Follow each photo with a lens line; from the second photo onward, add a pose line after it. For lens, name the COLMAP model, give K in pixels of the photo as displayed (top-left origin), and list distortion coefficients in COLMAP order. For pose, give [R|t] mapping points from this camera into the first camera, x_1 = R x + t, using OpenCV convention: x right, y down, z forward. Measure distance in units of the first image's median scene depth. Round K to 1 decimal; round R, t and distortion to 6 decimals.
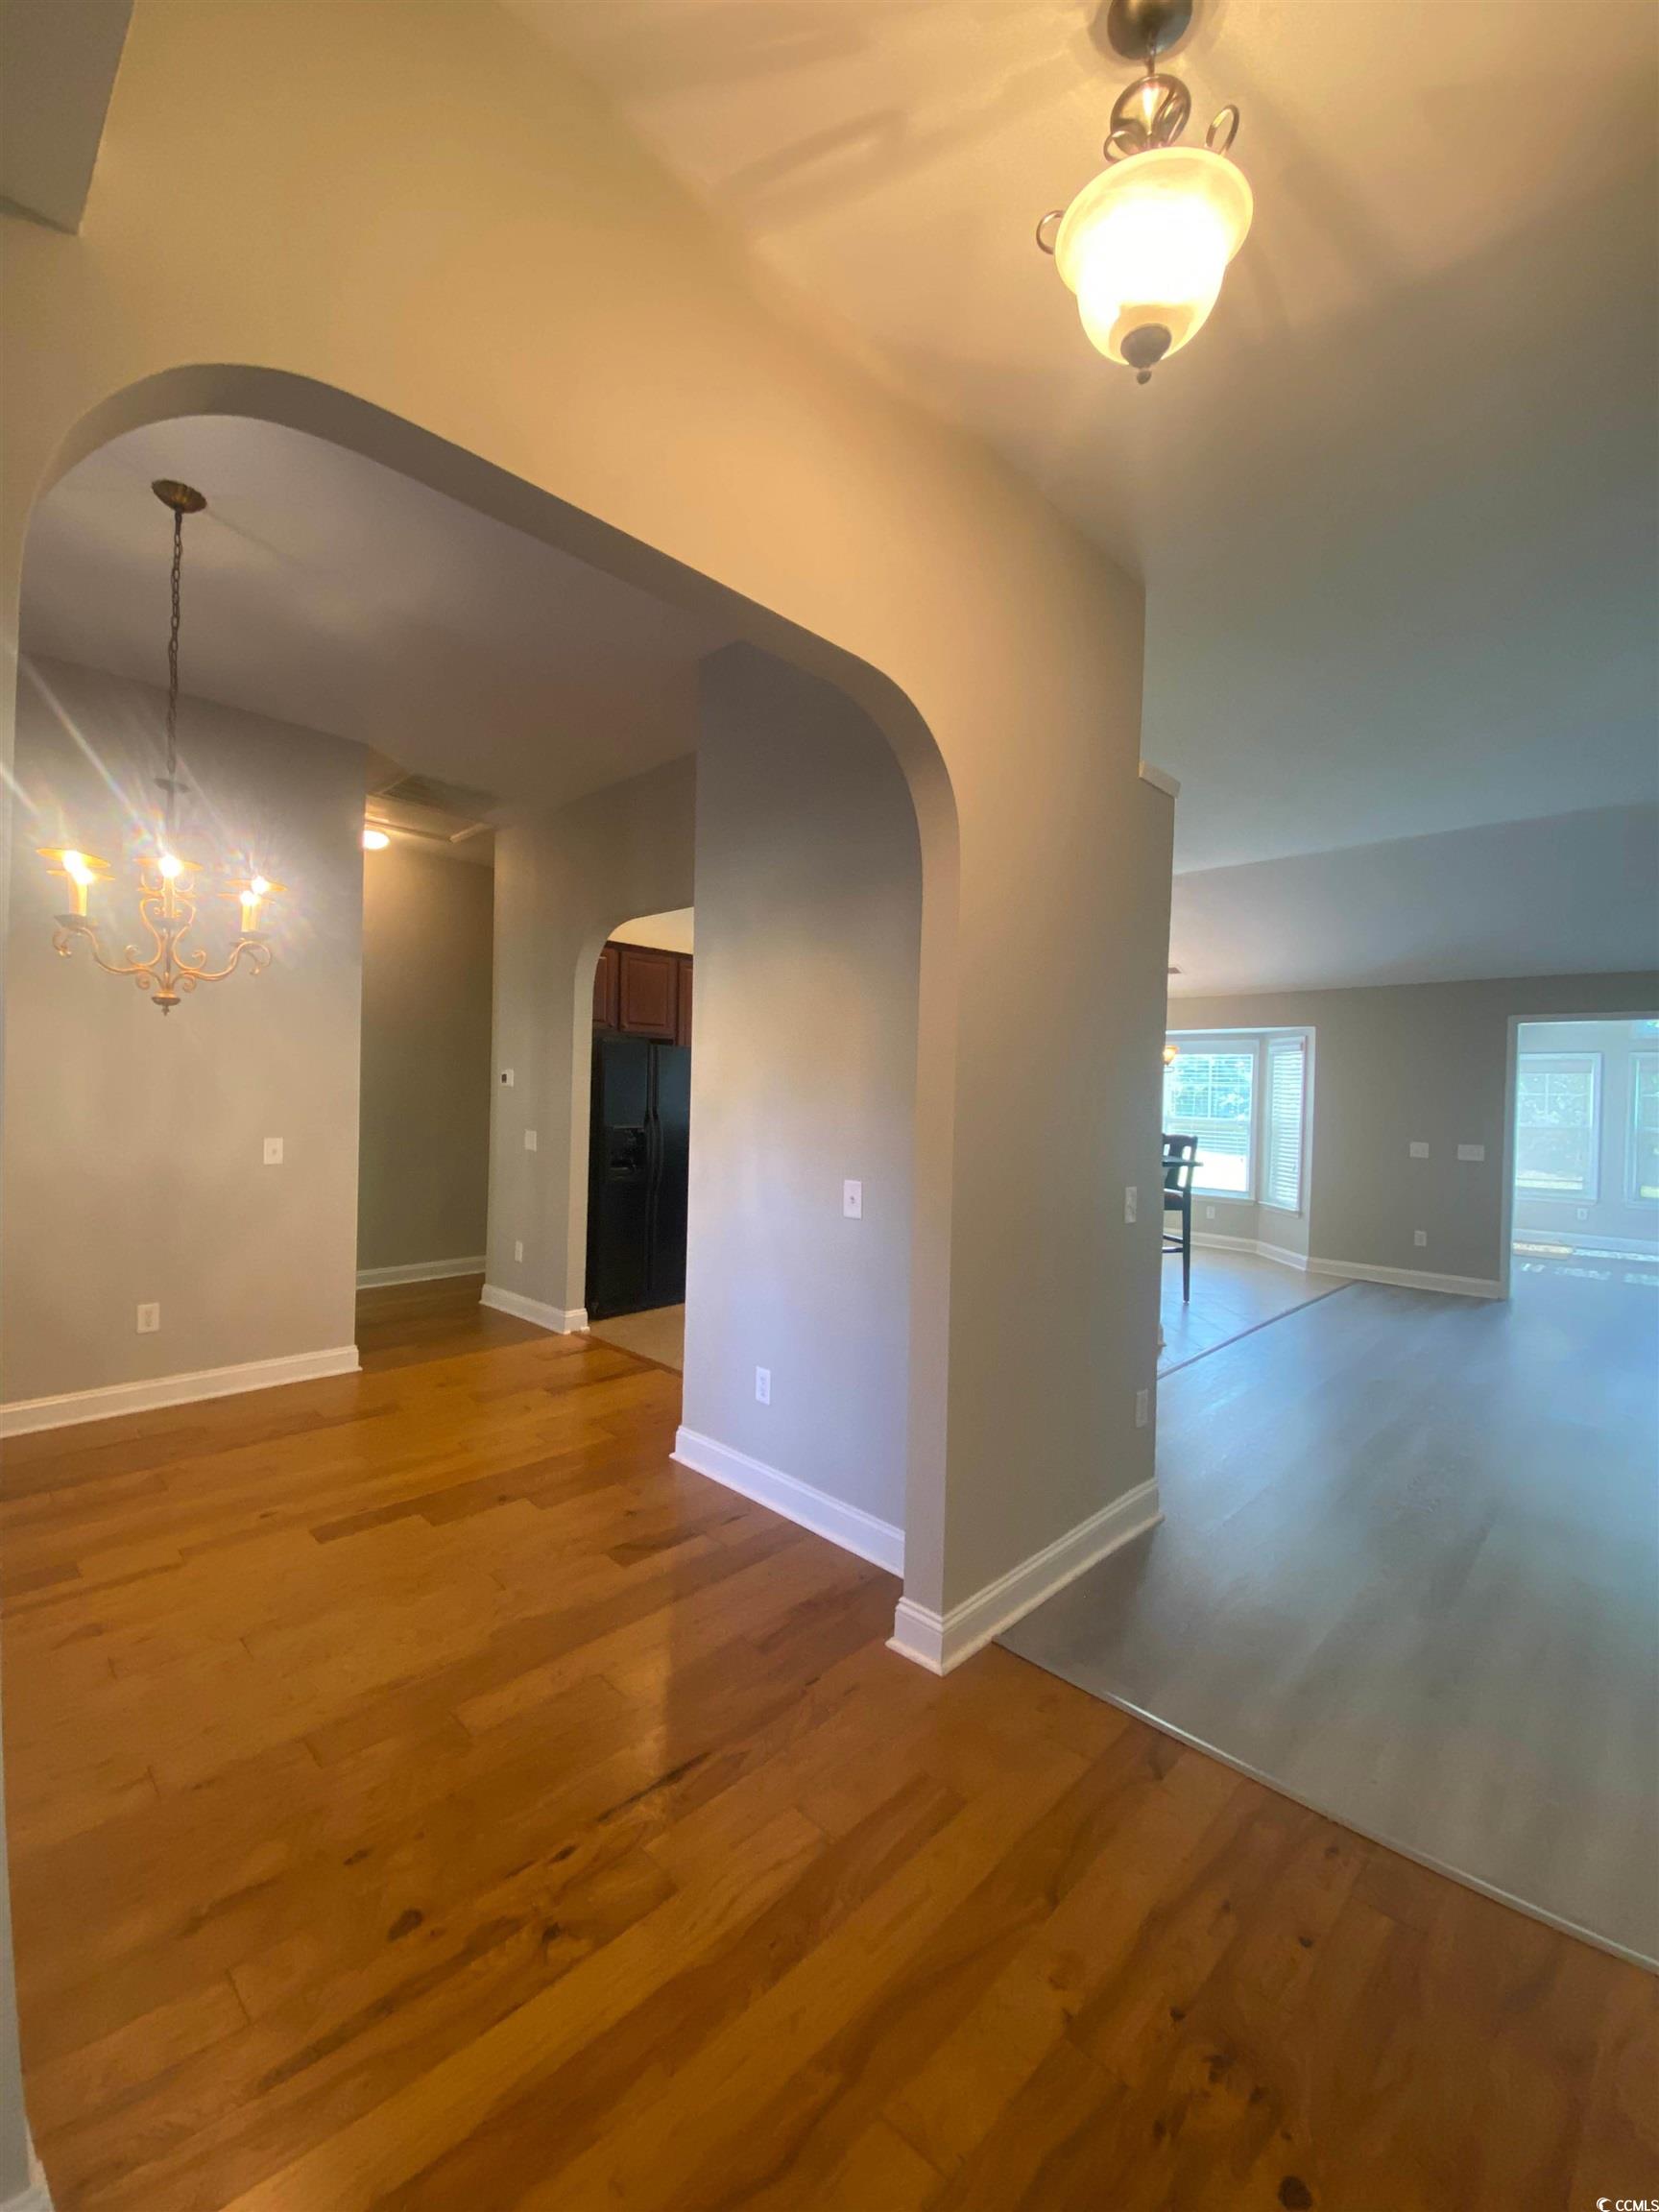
lens RADIAL K [[901.3, 0, 830.6], [0, 901.3, 1105.8], [0, 0, 1]] dist [0.007707, -0.010002]
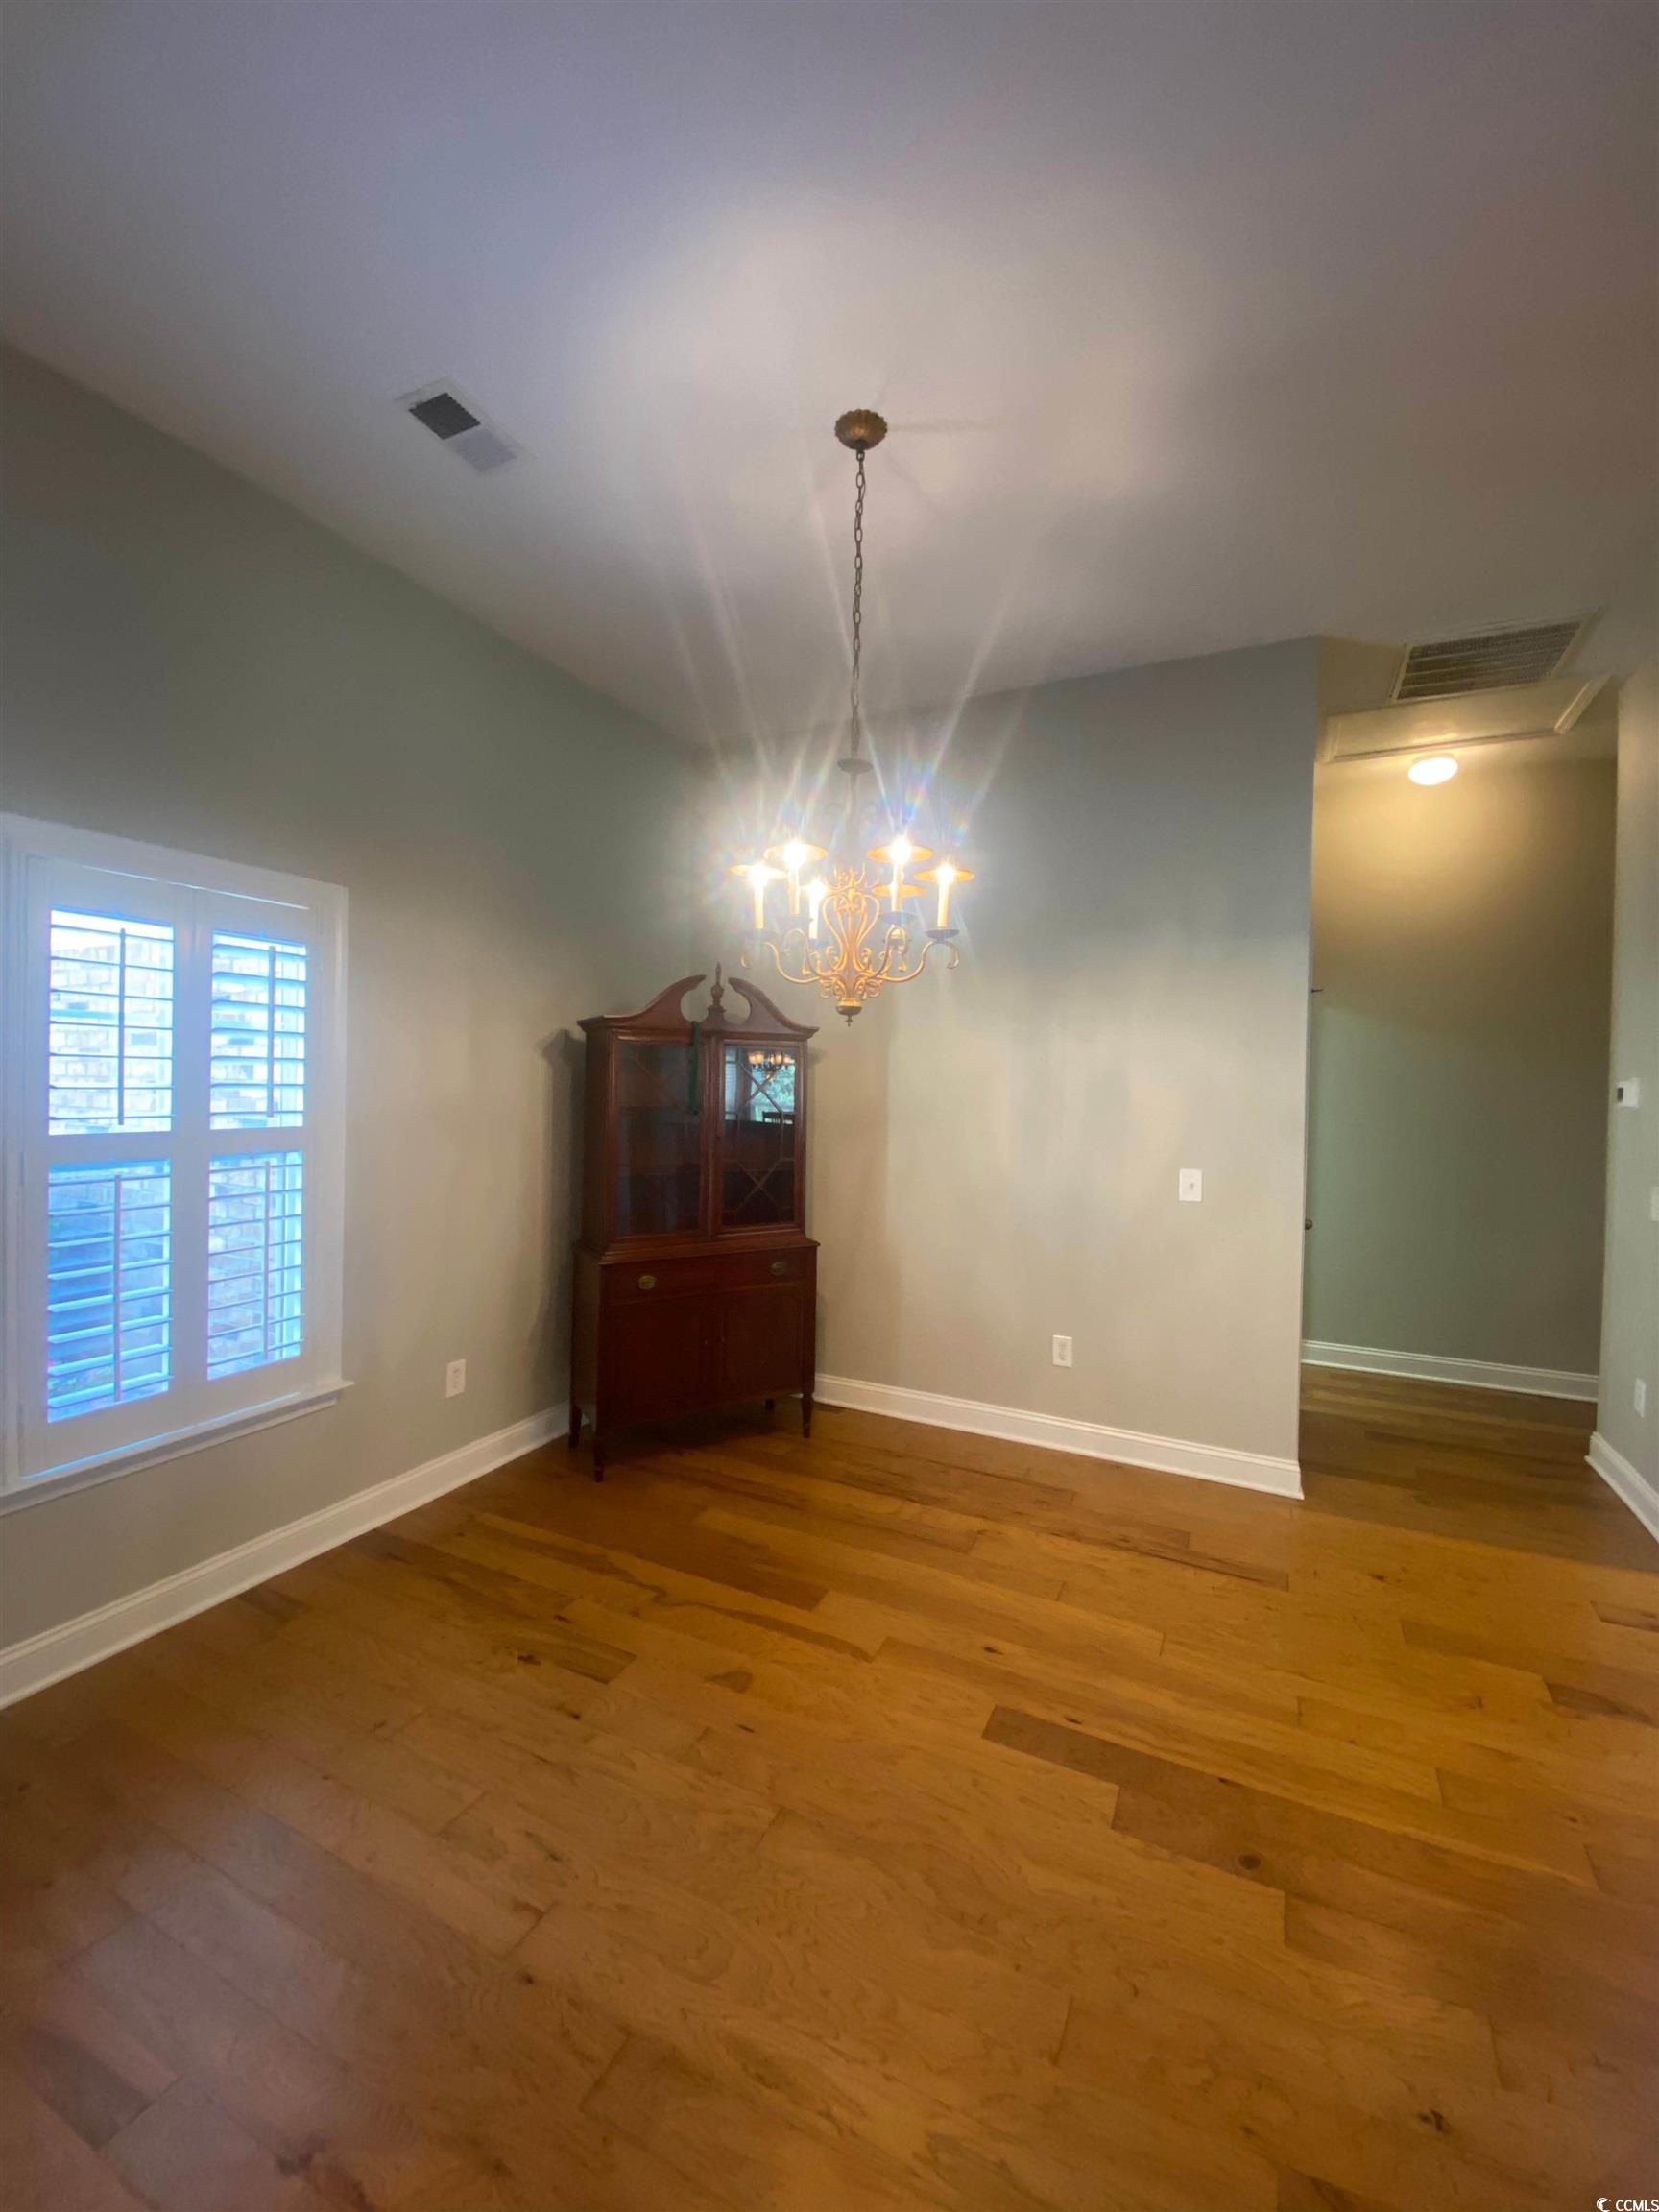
lens RADIAL K [[901.3, 0, 824.9], [0, 901.3, 1096.4], [0, 0, 1]] dist [0.007707, -0.010002]
pose [[0.297245, -0.000937, -0.954801, 0.077252], [-0.026807, 0.999597, -0.009327, -0.017152], [0.954425, 0.028368, 0.297100, 0.545250]]
